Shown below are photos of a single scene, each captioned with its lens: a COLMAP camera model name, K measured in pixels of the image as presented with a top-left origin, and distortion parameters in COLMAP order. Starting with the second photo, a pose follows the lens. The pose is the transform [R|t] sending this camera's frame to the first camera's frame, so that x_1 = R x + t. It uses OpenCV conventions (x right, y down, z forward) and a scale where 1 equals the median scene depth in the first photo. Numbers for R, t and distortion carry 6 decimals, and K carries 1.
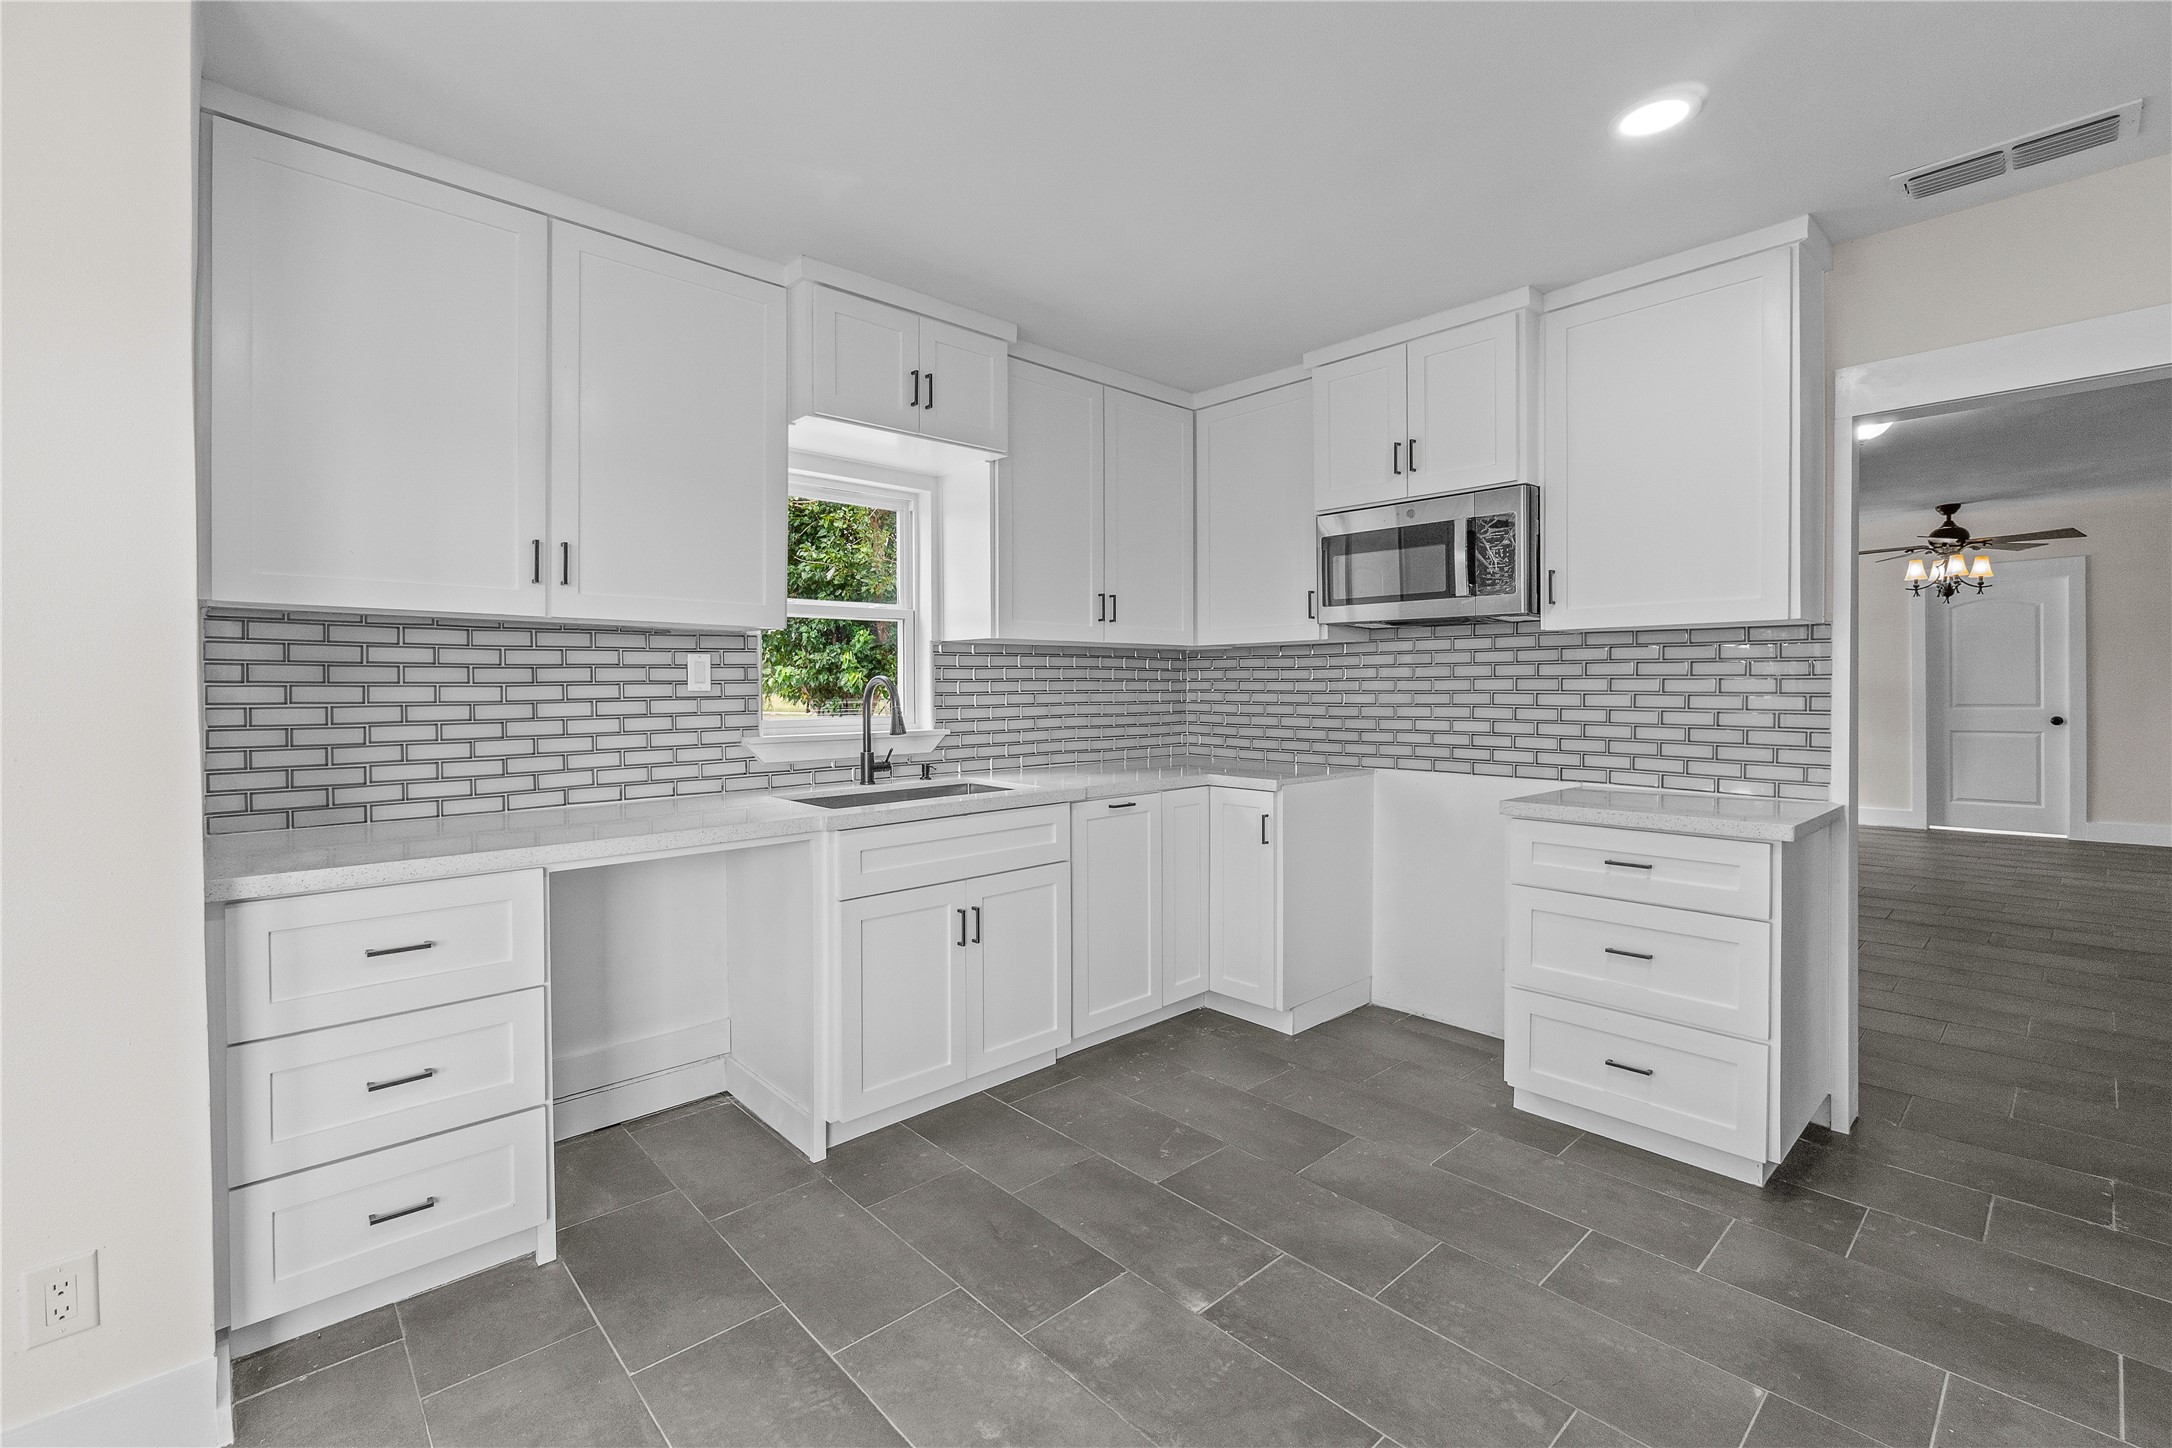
lens RADIAL K [[936.5, 0, 1053.7], [0, 936.5, 695.5], [0, 0, 1]] dist [-0.003811, 0.001777]
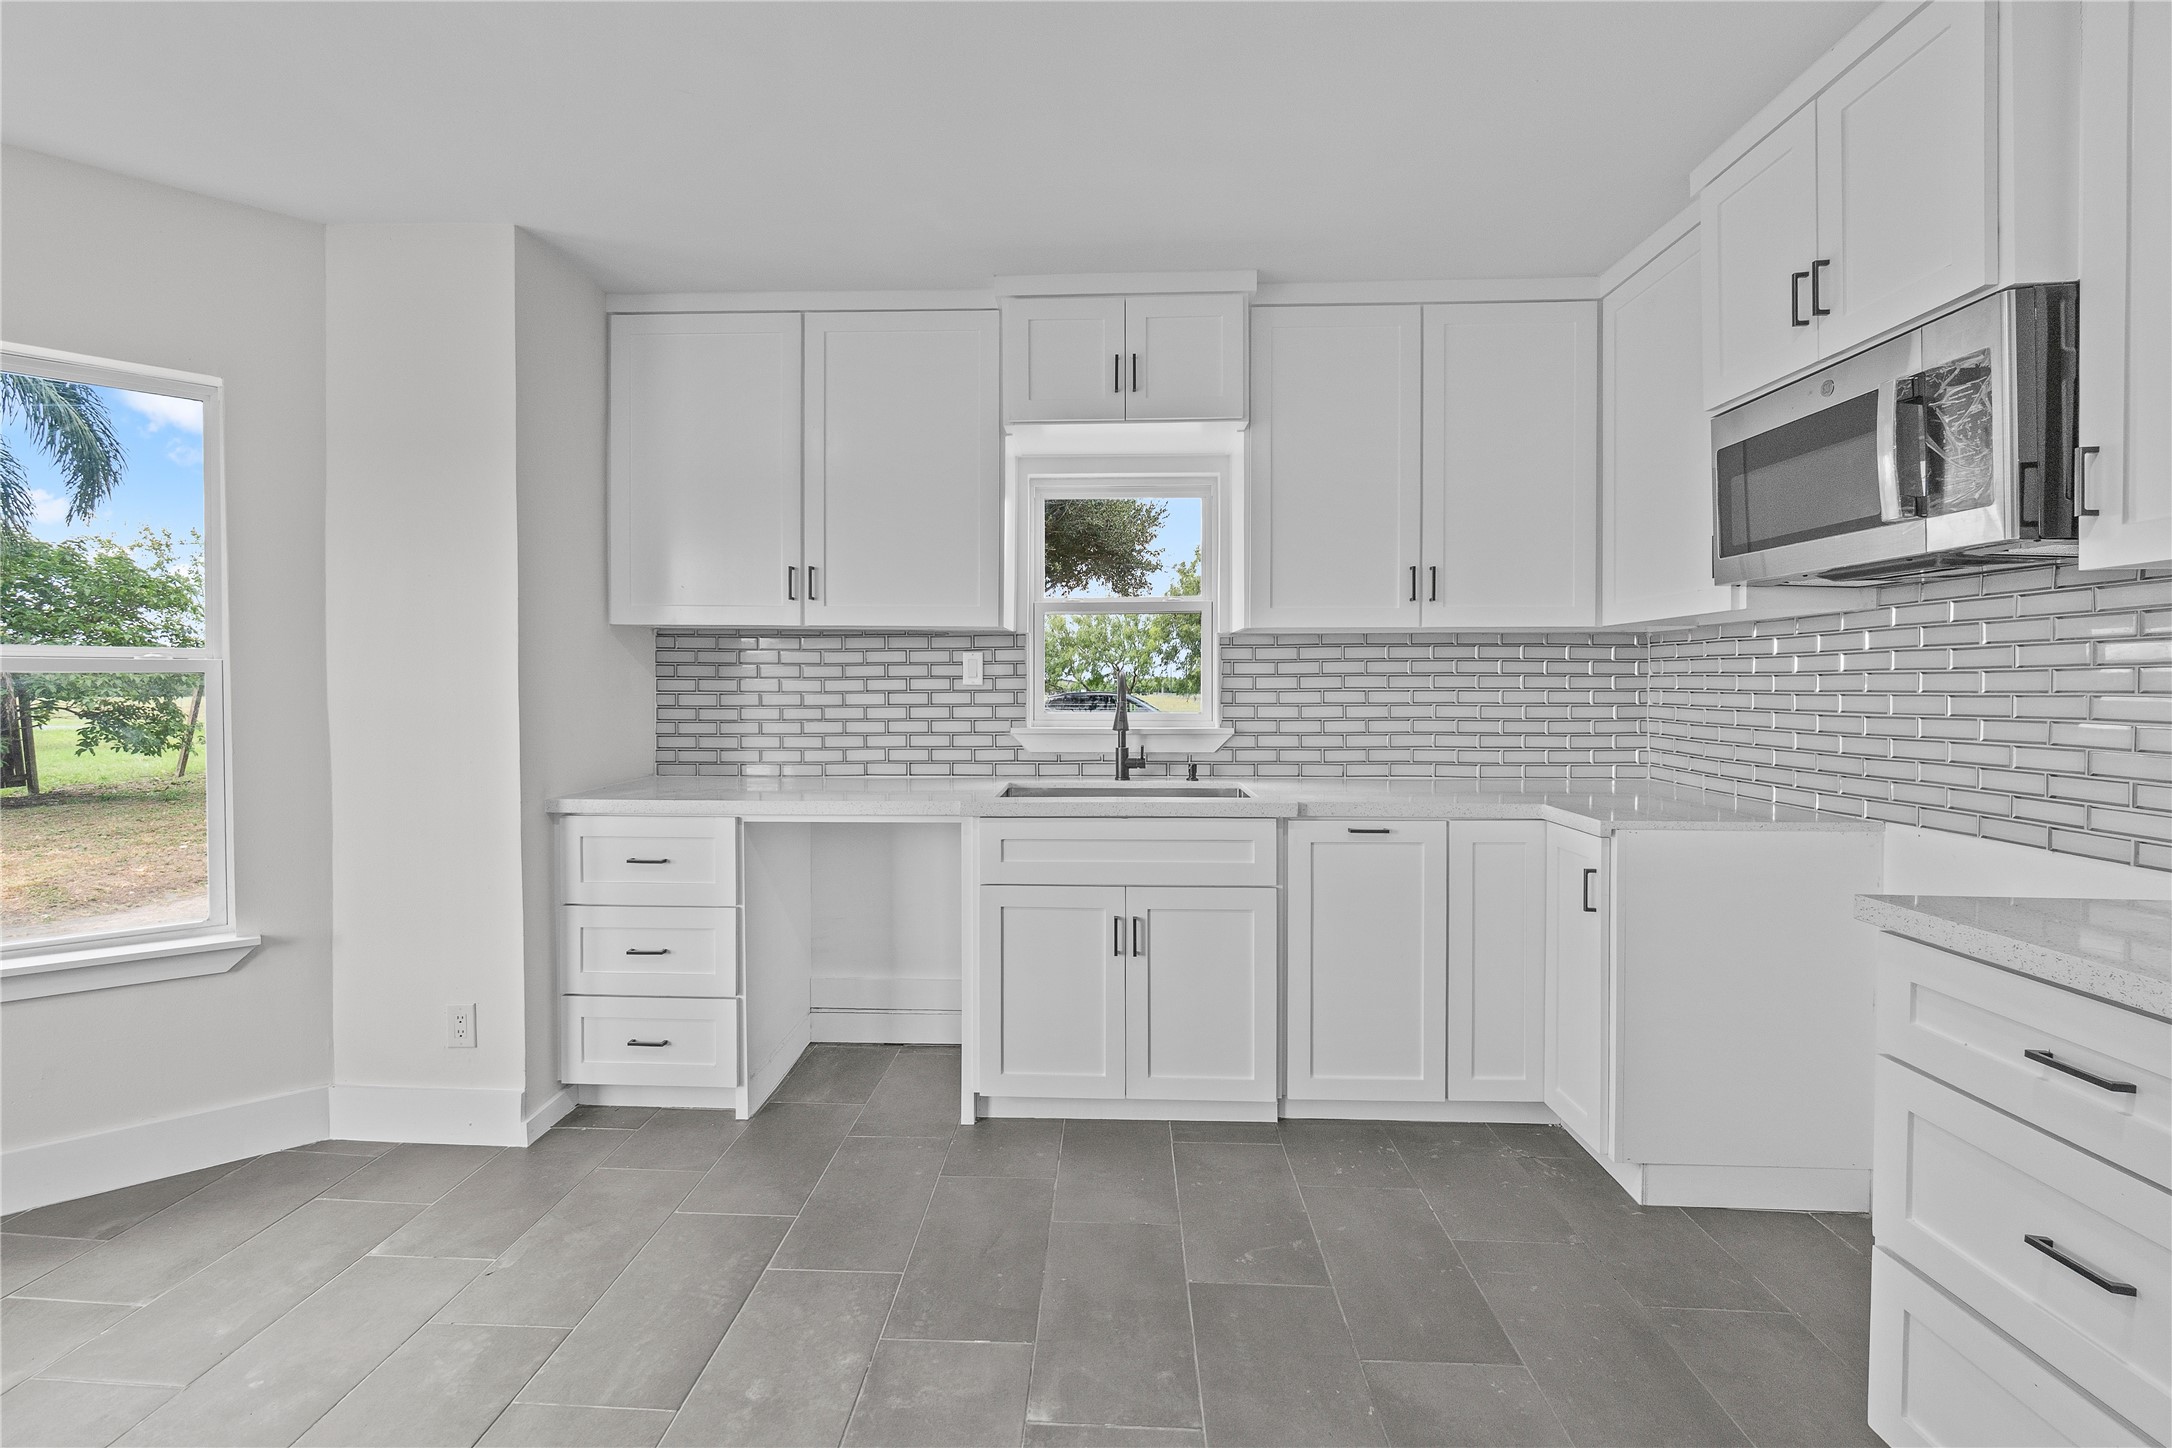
lens RADIAL K [[936.5, 0, 1069.9], [0, 936.5, 696.3], [0, 0, 1]] dist [-0.003811, 0.001777]
pose [[0.711975, 0.013600, -0.702073, 0.491674], [-0.010727, 0.999906, 0.008491, -0.001883], [0.702122, 0.001485, 0.712055, 0.272151]]
